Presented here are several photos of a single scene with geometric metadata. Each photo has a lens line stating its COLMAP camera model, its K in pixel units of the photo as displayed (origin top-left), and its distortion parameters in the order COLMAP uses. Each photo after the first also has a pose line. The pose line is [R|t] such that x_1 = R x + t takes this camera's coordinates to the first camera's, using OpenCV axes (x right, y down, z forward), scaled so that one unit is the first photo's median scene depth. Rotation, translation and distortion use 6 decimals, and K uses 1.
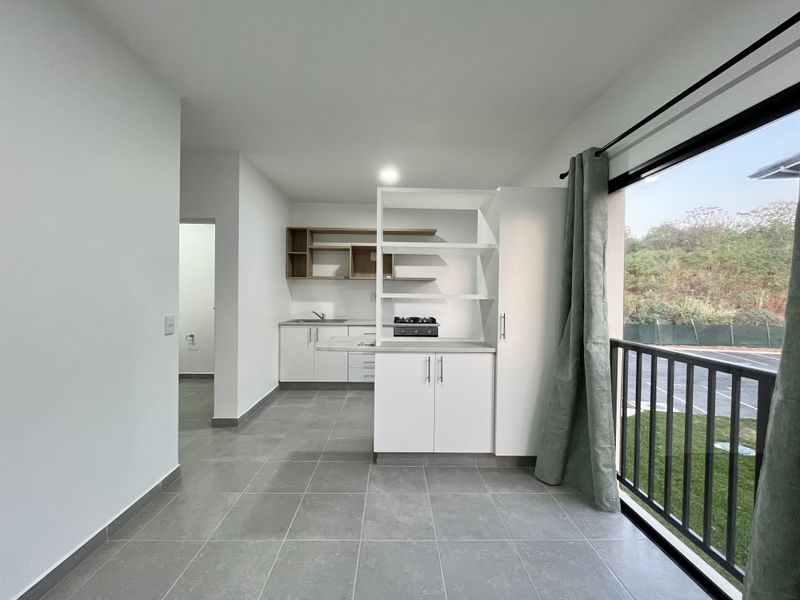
lens RADIAL K [[323.9, 0, 397.6], [0, 323.9, 298.5], [0, 0, 1]] dist [-0.001343, -0.000631]
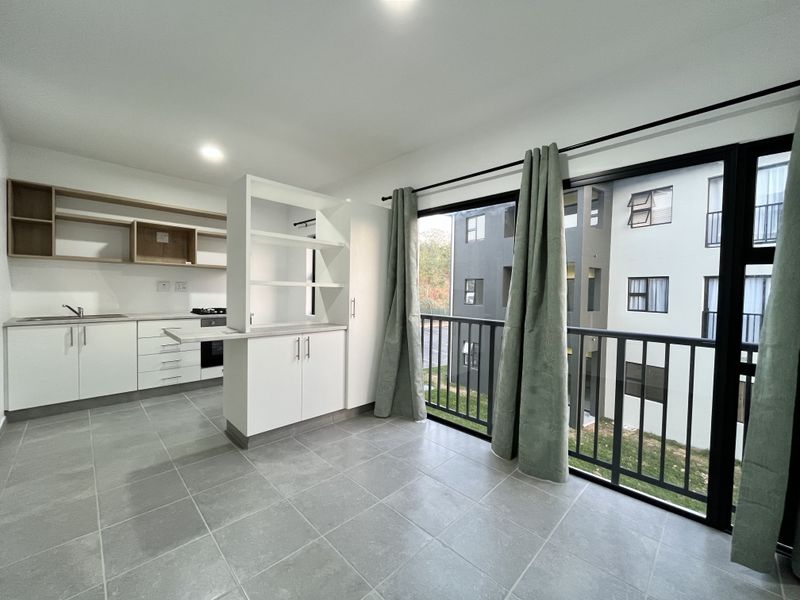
lens RADIAL K [[323.9, 0, 397.5], [0, 323.9, 298.5], [0, 0, 1]] dist [-0.001343, -0.000631]
pose [[0.720924, -0.015812, 0.692834, -0.417052], [-0.000422, 0.999729, 0.023255, 0.016829], [-0.693014, -0.017057, 0.720722, -0.049250]]
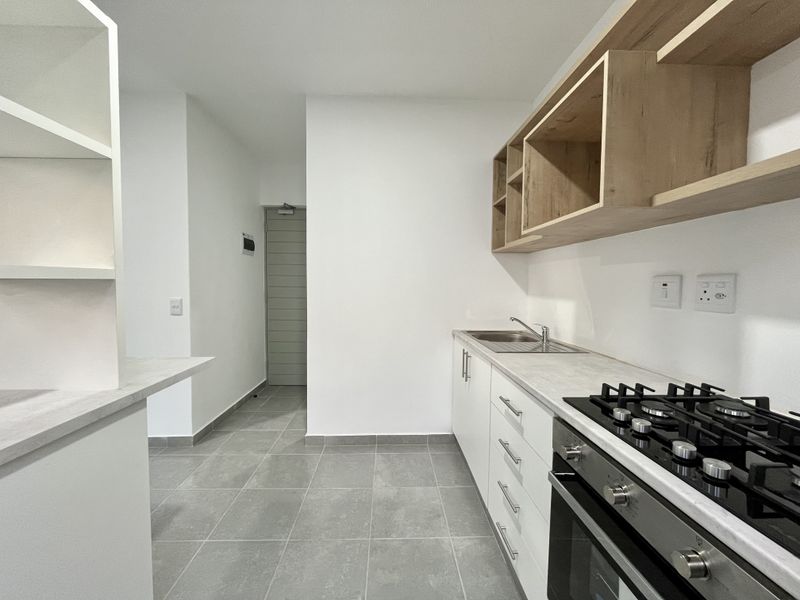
lens RADIAL K [[323.9, 0, 395.7], [0, 323.9, 299.7], [0, 0, 1]] dist [-0.001343, -0.000631]
pose [[0.011427, 0.037758, -0.999222, 0.371685], [-0.021063, 0.999074, 0.037512, -0.001276], [0.999713, 0.020618, 0.012211, 1.521924]]
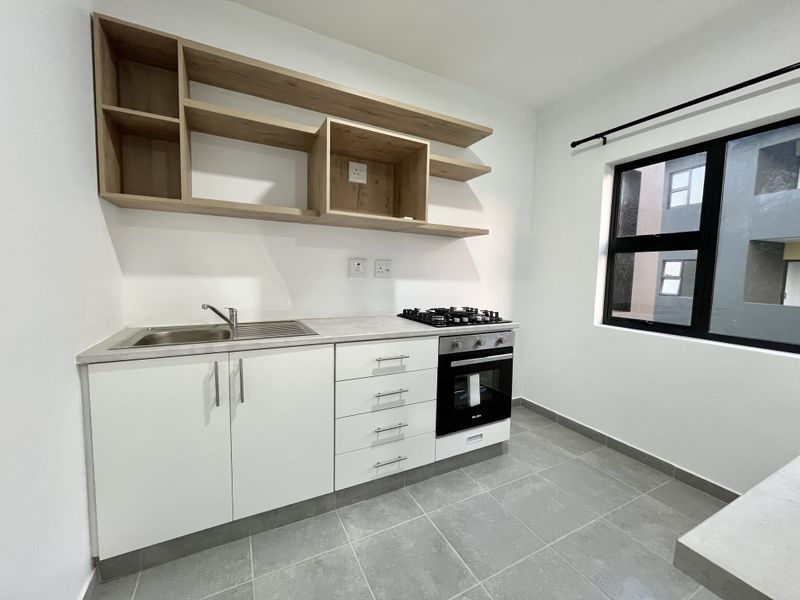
lens RADIAL K [[323.9, 0, 397.7], [0, 323.9, 297.7], [0, 0, 1]] dist [-0.001343, -0.000631]
pose [[0.896638, -0.025605, 0.442024, -0.426621], [-0.007094, 0.997368, 0.072163, 0.011562], [-0.442708, -0.067840, 0.894096, 1.119068]]
